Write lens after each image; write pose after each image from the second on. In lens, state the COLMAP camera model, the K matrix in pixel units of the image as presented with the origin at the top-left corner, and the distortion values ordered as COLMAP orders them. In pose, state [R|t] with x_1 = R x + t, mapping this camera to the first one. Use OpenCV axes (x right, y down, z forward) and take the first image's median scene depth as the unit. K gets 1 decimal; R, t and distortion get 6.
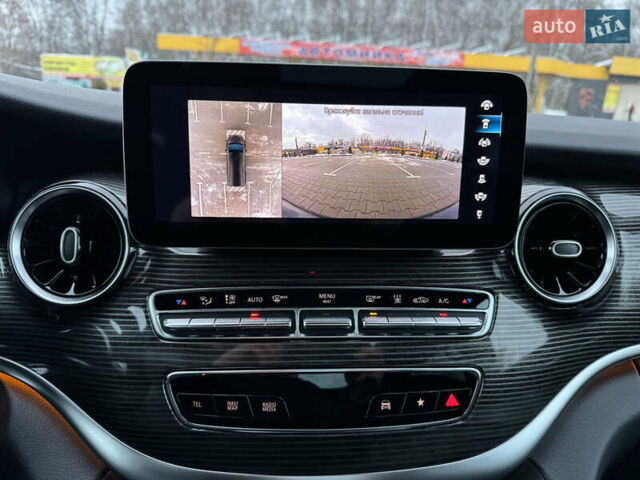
lens RADIAL K [[447.6, 0, 318.8], [0, 447.6, 241.5], [0, 0, 1]] dist [0.000370, -0.005796]
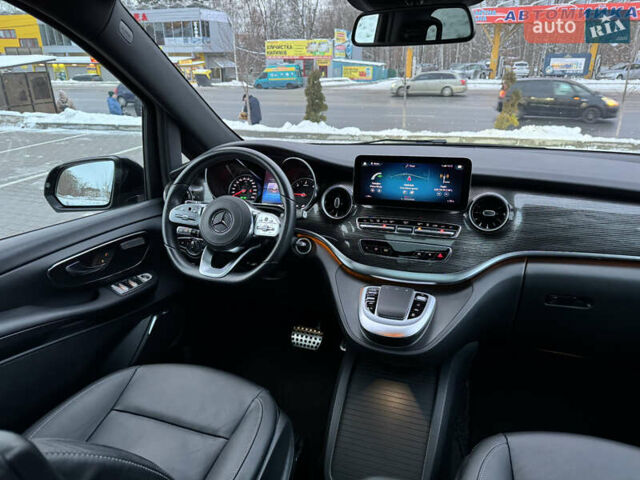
lens RADIAL K [[447.6, 0, 318.8], [0, 447.6, 241.5], [0, 0, 1]] dist [0.000370, -0.005796]
pose [[0.913886, 0.088248, -0.396264, 0.734453], [-0.063387, 0.995134, 0.075430, 0.052043], [0.400993, -0.043816, 0.915033, -2.263927]]
